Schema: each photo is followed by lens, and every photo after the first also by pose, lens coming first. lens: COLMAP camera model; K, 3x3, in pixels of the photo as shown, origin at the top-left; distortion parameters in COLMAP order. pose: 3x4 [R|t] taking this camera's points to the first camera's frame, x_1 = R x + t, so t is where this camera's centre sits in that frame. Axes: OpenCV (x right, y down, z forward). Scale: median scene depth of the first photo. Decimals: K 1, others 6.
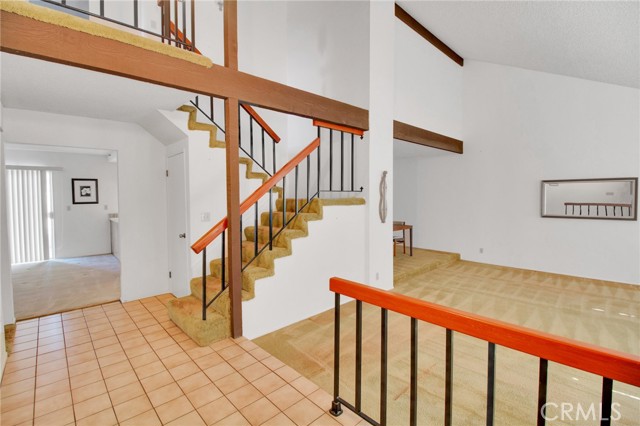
lens RADIAL K [[295.1, 0, 318.9], [0, 295.1, 200.5], [0, 0, 1]] dist [-0.022083, -0.000886]
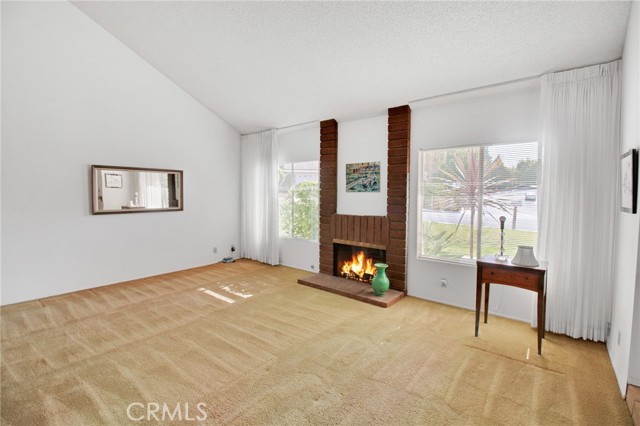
lens RADIAL K [[295.1, 0, 318.9], [0, 295.1, 200.5], [0, 0, 1]] dist [-0.022083, -0.000886]
pose [[-0.142935, -0.026332, 0.989382, -0.065364], [0.000117, 0.999646, 0.026622, 0.002203], [-0.989732, 0.003921, -0.142881, 0.662863]]
